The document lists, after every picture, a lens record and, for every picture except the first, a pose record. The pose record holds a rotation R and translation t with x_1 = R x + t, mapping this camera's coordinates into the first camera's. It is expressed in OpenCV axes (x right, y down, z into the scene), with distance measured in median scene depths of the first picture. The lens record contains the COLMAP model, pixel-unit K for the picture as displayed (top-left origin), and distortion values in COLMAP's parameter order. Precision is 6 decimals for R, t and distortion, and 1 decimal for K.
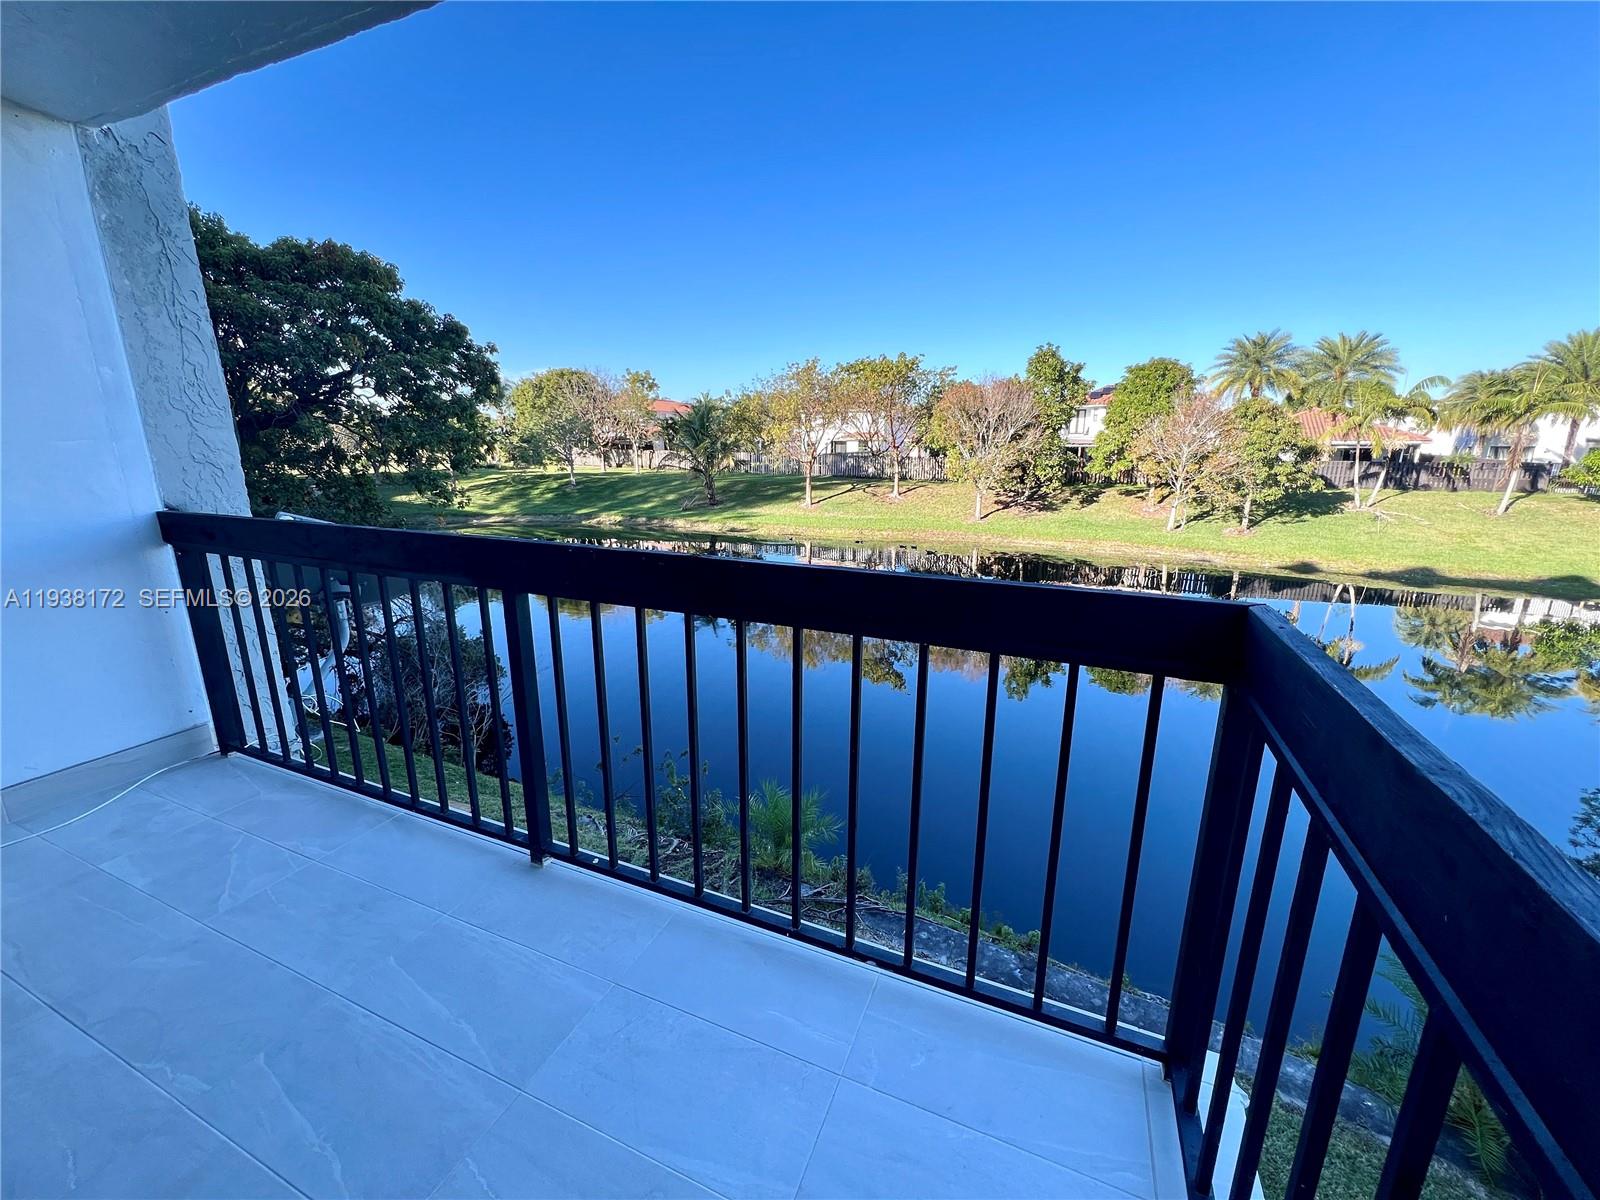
lens RADIAL K [[639.2, 0, 800.1], [0, 639.2, 607.2], [0, 0, 1]] dist [-0.004056, 0.001342]
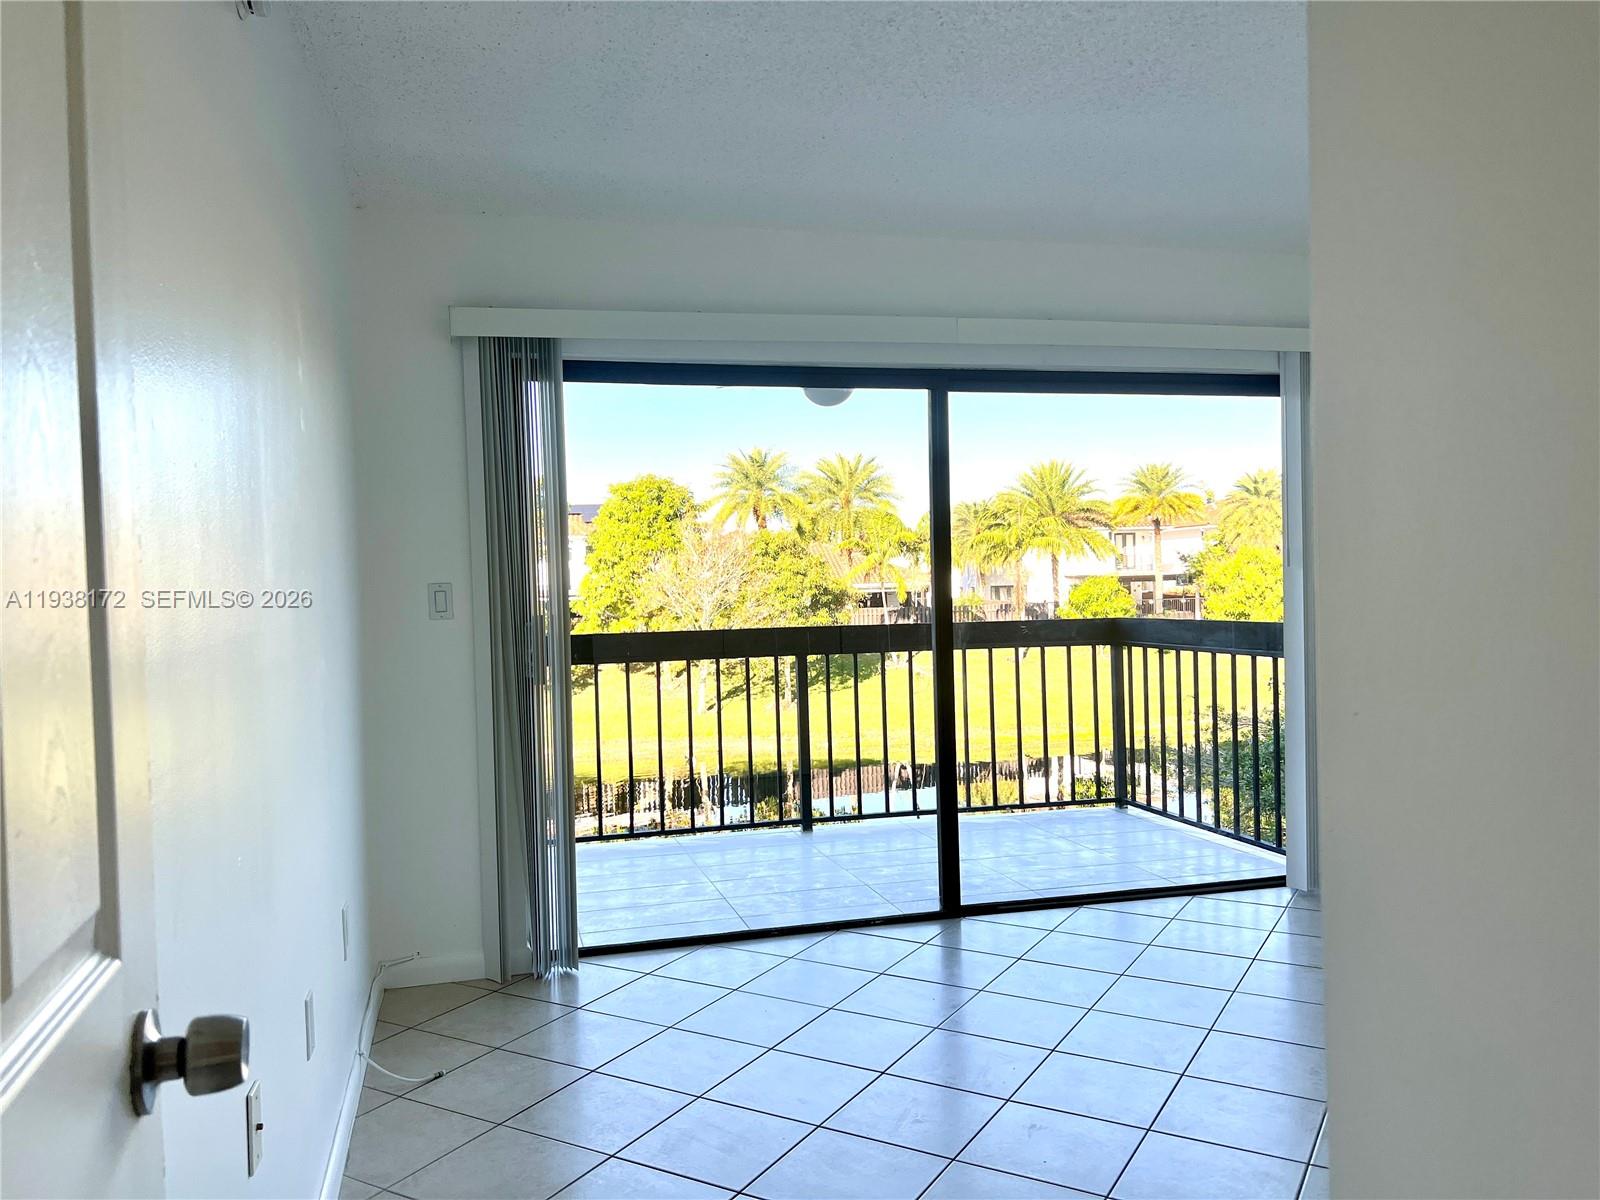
lens RADIAL K [[1189.0, 0, 792.1], [0, 1189.0, 624.9], [0, 0, 1]] dist [0.057156, -0.008507]
pose [[0.792895, -0.040293, 0.608025, -0.115317], [0.178144, 0.969547, -0.168059, 0.020050], [-0.582737, 0.241570, 0.775927, -0.073793]]
